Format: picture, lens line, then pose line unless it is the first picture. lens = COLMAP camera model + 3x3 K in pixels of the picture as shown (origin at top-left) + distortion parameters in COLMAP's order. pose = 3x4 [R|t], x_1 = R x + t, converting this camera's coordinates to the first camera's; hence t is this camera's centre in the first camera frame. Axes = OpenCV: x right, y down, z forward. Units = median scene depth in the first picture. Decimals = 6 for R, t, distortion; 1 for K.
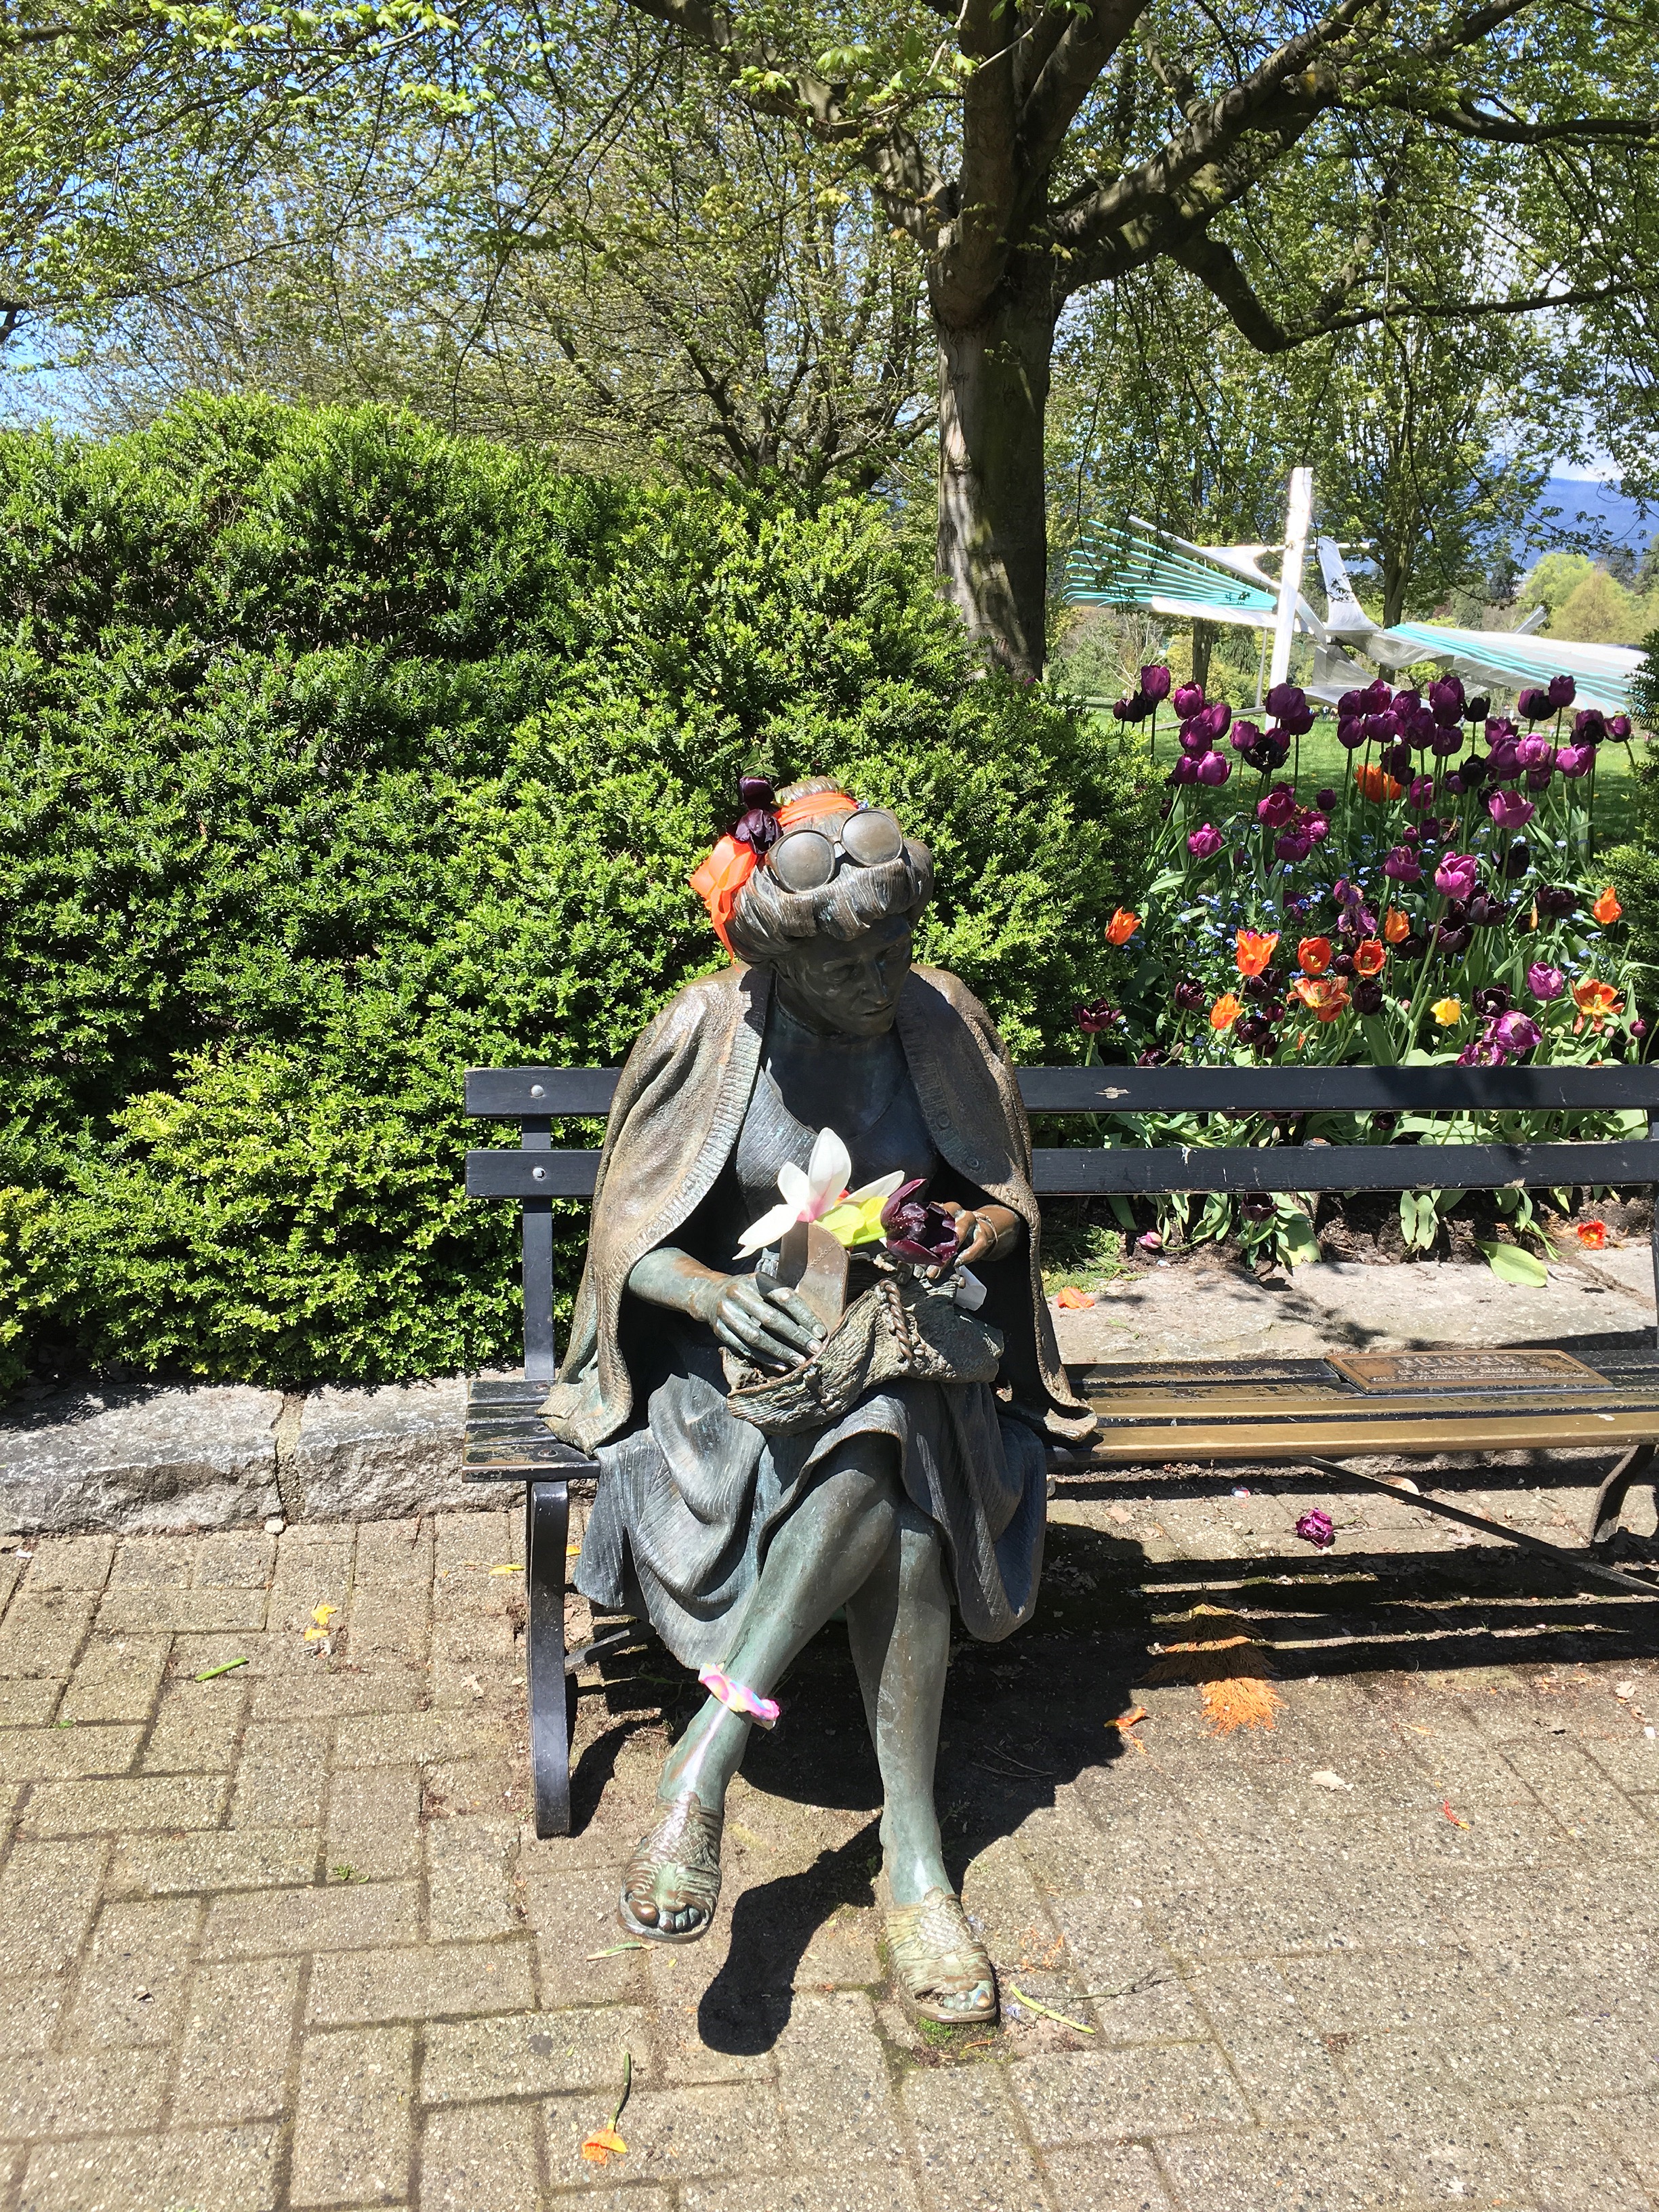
lens RADIAL K [[1885.0, 0, 836.7], [0, 1885.0, 1112.3], [0, 0, 1]] dist [0.070796, -0.067212]
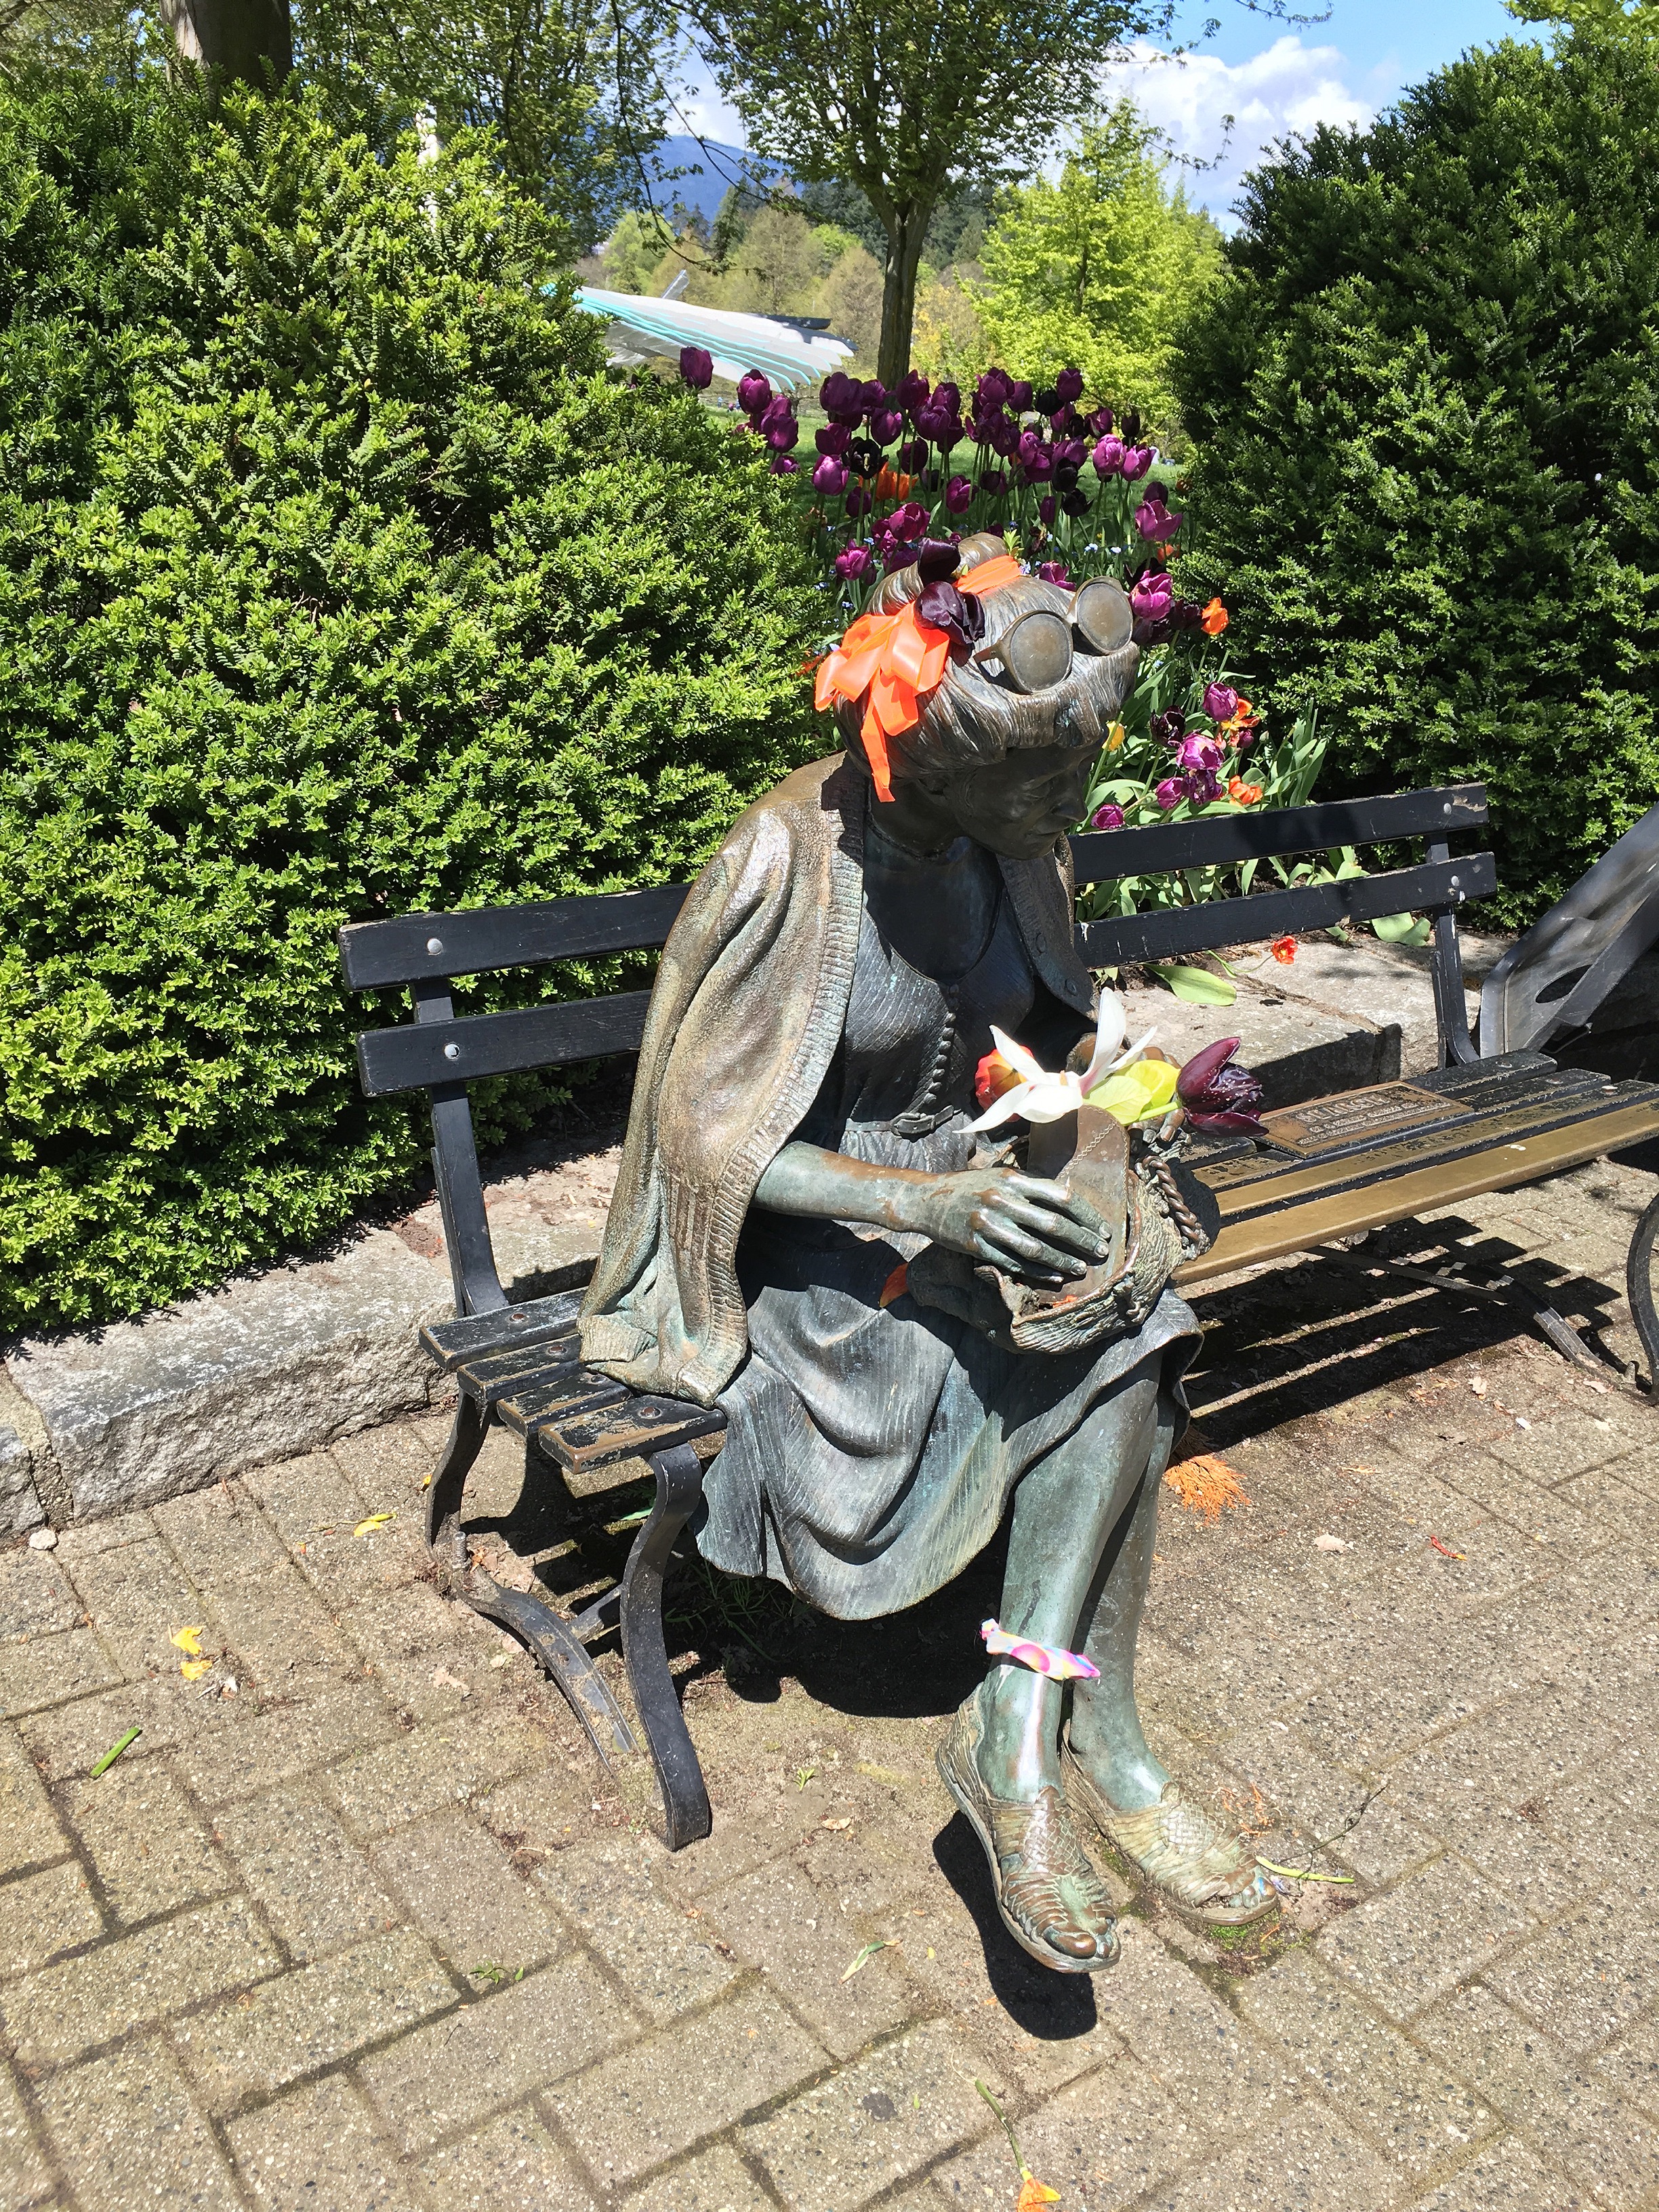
lens RADIAL K [[1885.0, 0, 836.1], [0, 1885.0, 1111.9], [0, 0, 1]] dist [0.070796, -0.067212]
pose [[0.902544, -0.147688, 0.404477, -0.378031], [0.079729, 0.980416, 0.180076, -0.080651], [-0.423151, -0.130278, 0.896644, 0.260608]]
